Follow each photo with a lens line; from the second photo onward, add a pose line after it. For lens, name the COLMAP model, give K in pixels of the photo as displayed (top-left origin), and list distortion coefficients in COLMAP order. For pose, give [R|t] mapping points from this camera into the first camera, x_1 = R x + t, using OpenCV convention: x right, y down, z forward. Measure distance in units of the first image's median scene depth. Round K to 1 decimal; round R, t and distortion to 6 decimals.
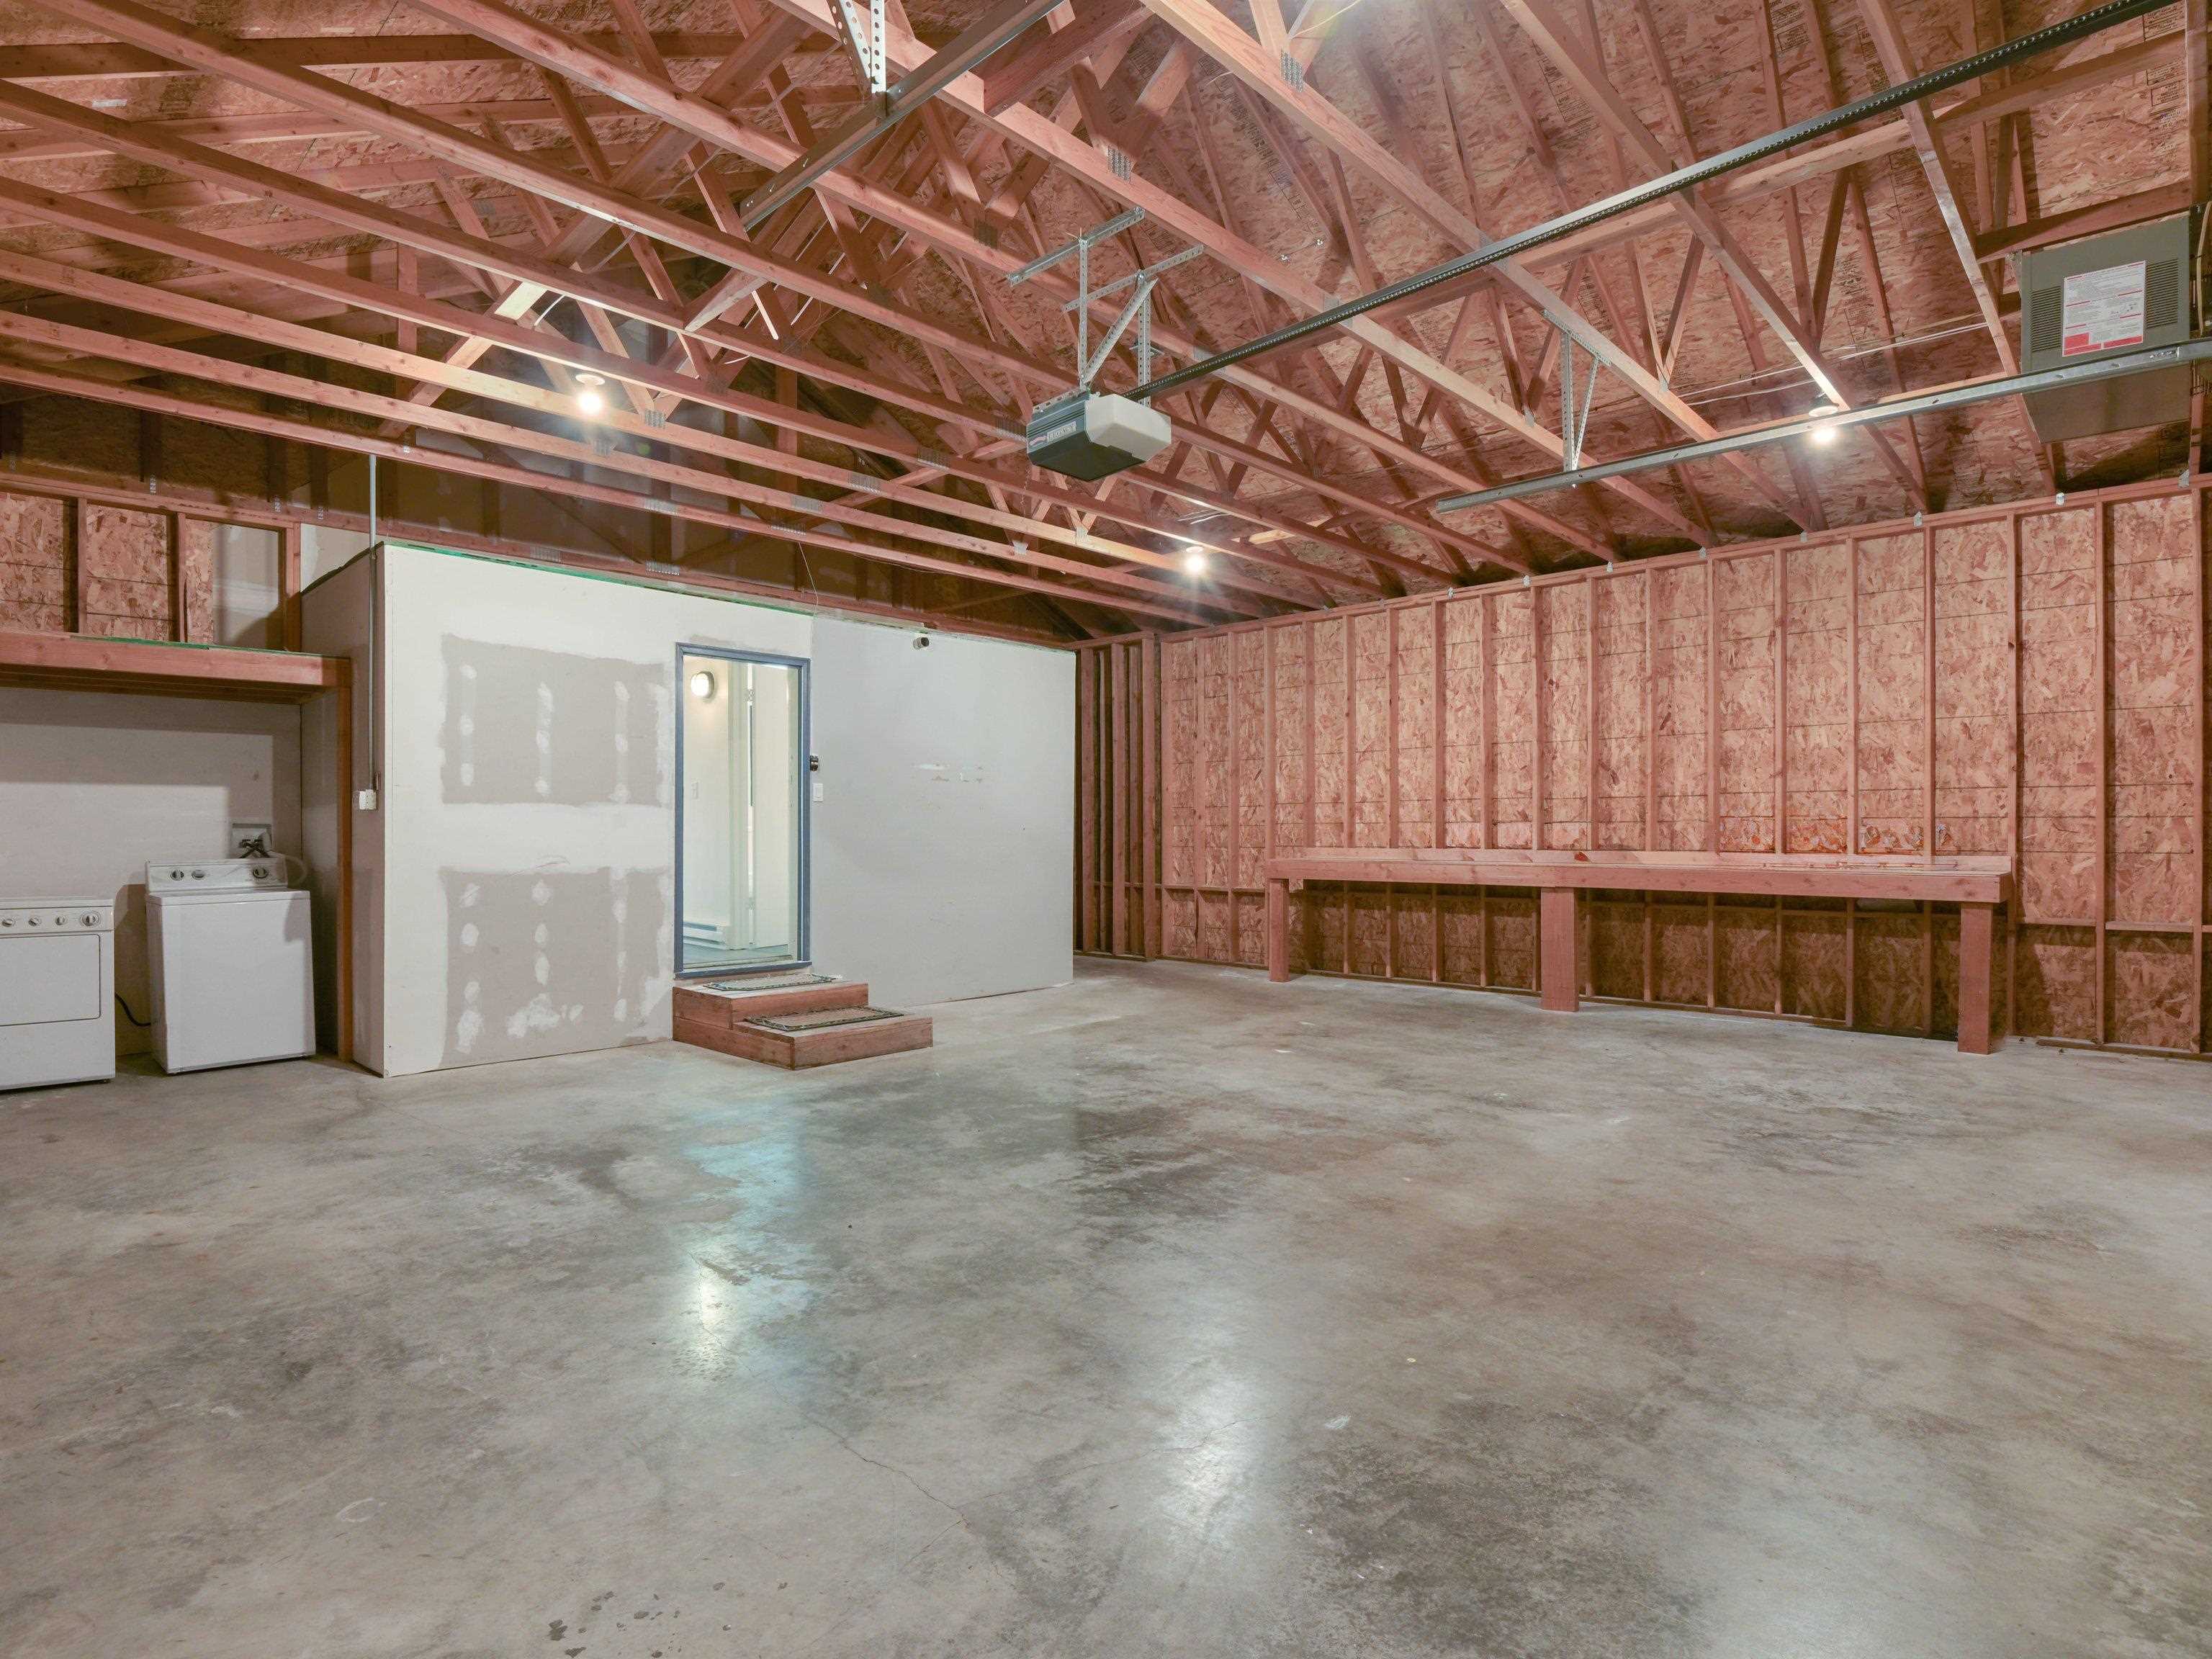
lens RADIAL K [[1142.0, 0, 1096.7], [0, 1142.0, 833.6], [0, 0, 1]] dist [-0.012457, -0.004081]
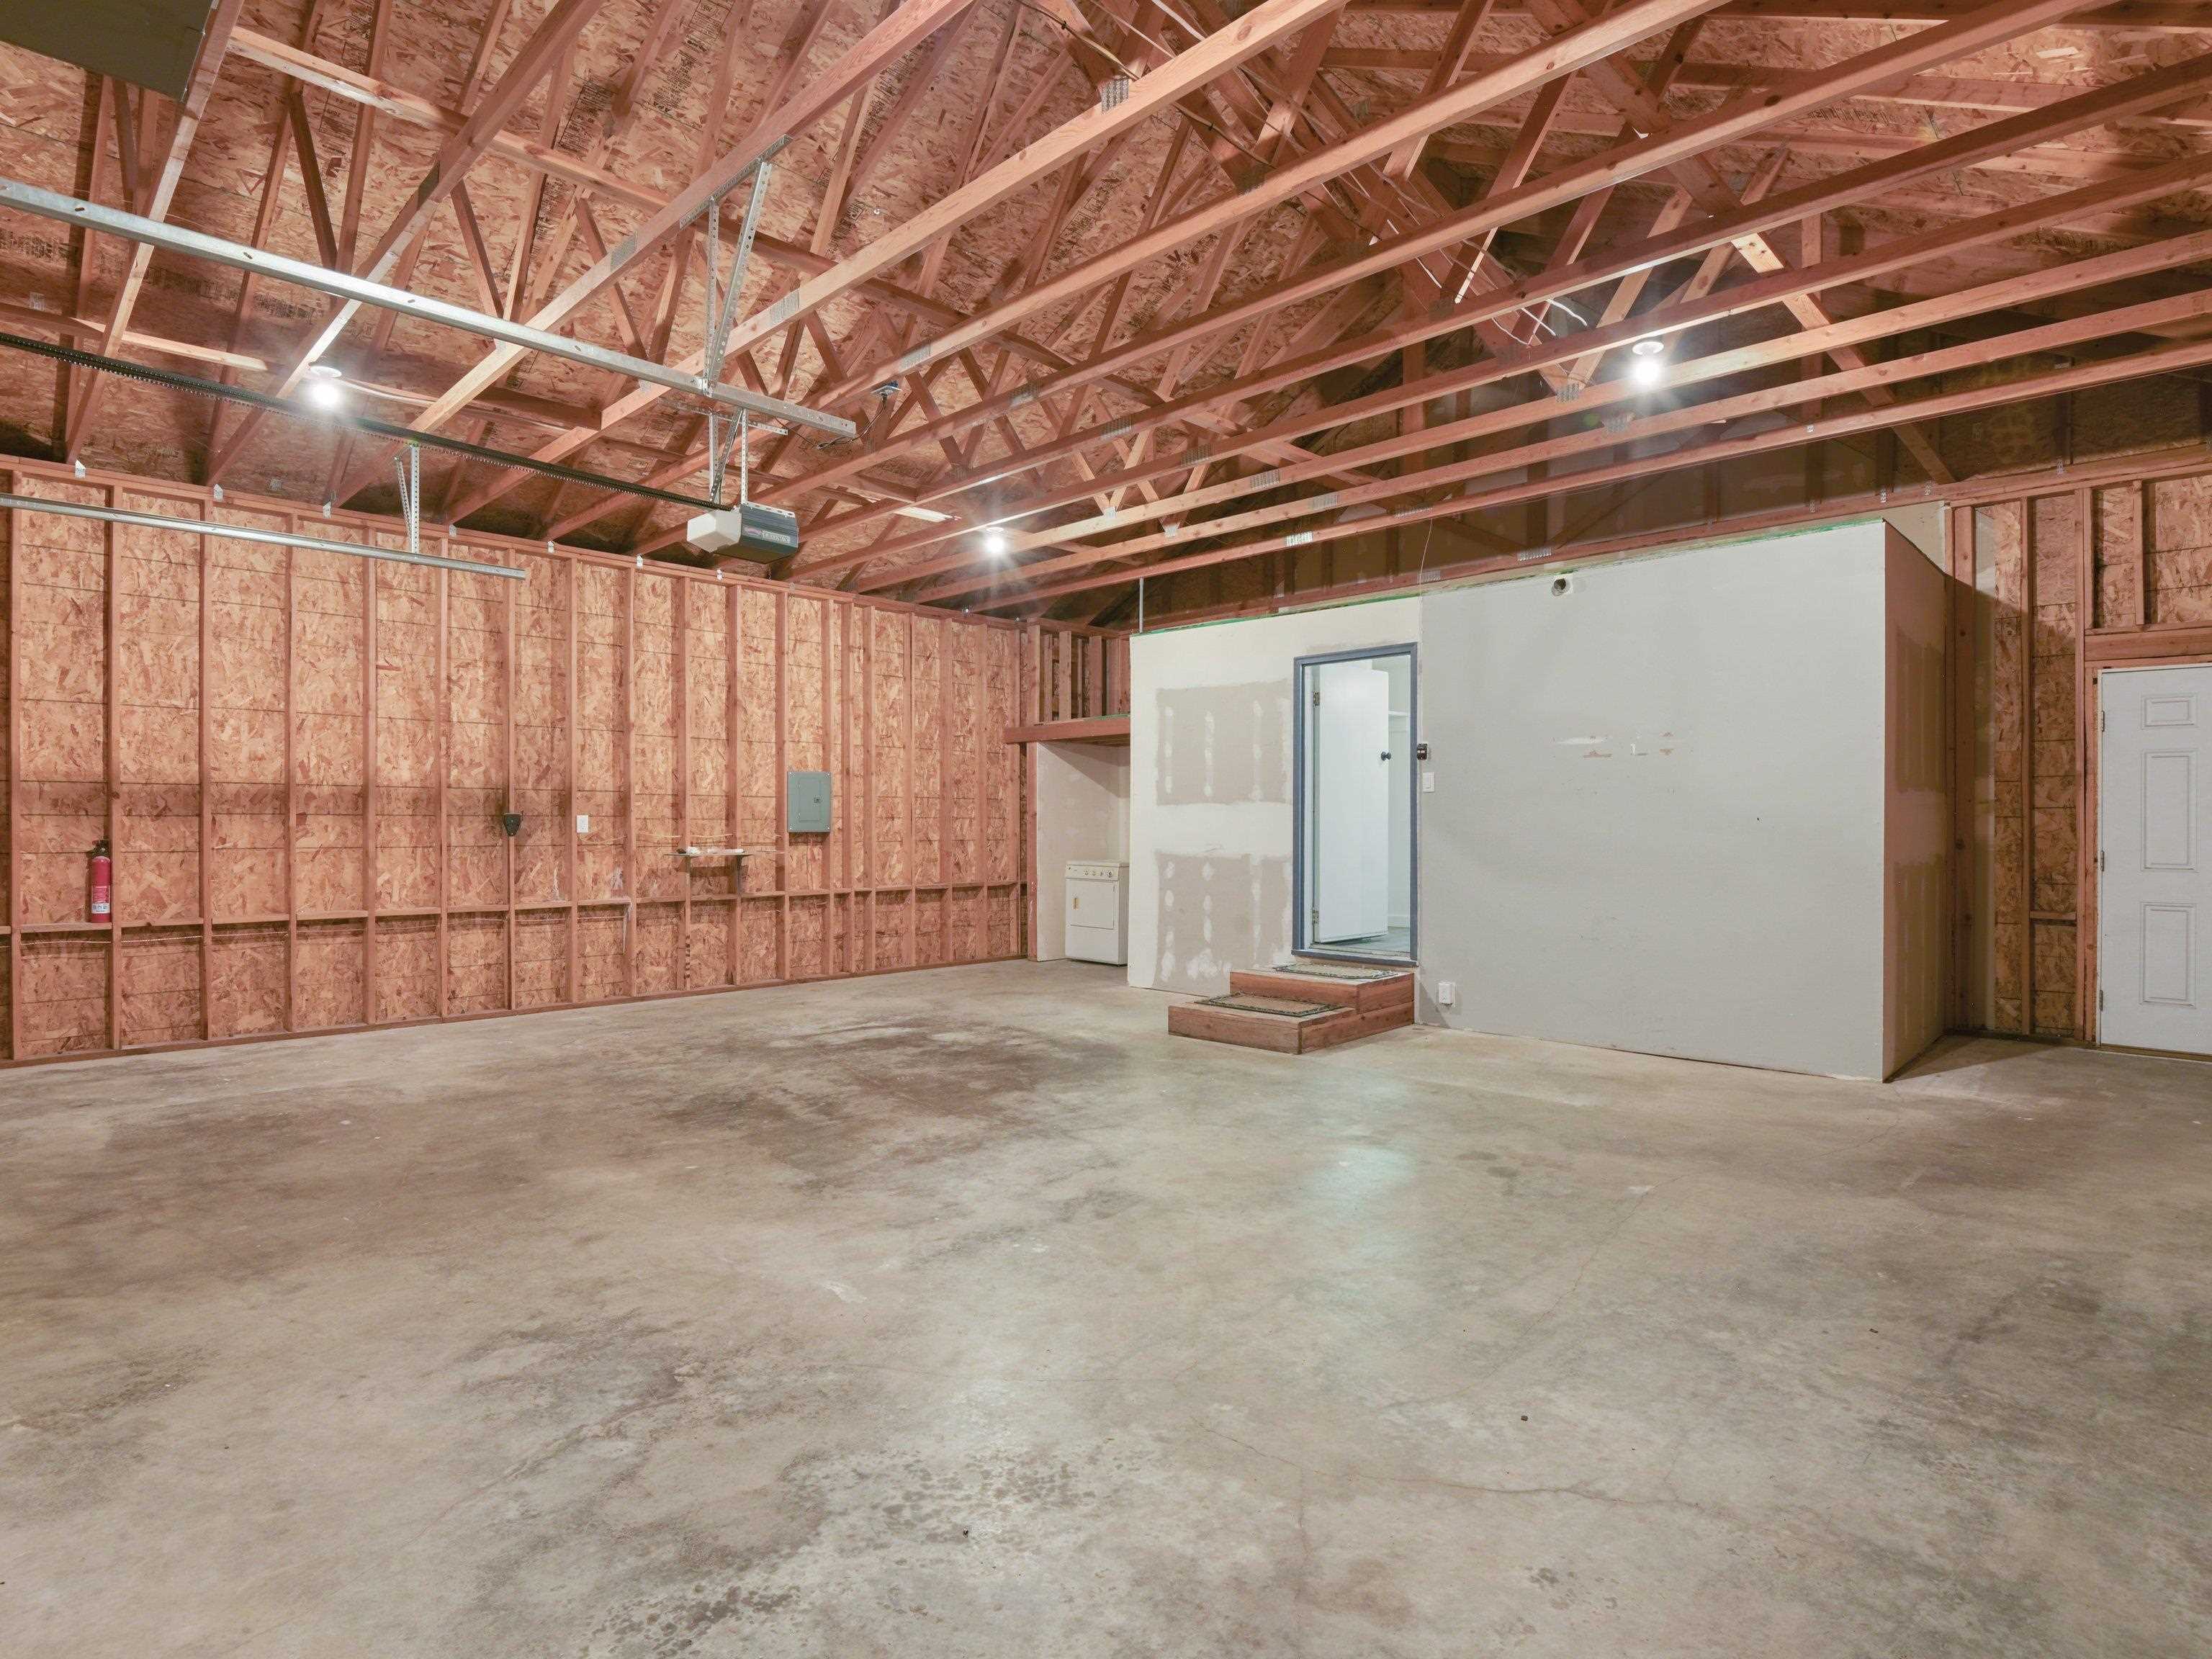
lens RADIAL K [[1142.0, 0, 1097.6], [0, 1142.0, 825.1], [0, 0, 1]] dist [-0.012457, -0.004081]
pose [[-0.007679, 0.000172, -0.999971, 1.072407], [0.004389, 0.999990, 0.000138, -0.003504], [0.999961, -0.004388, -0.007679, 1.136799]]
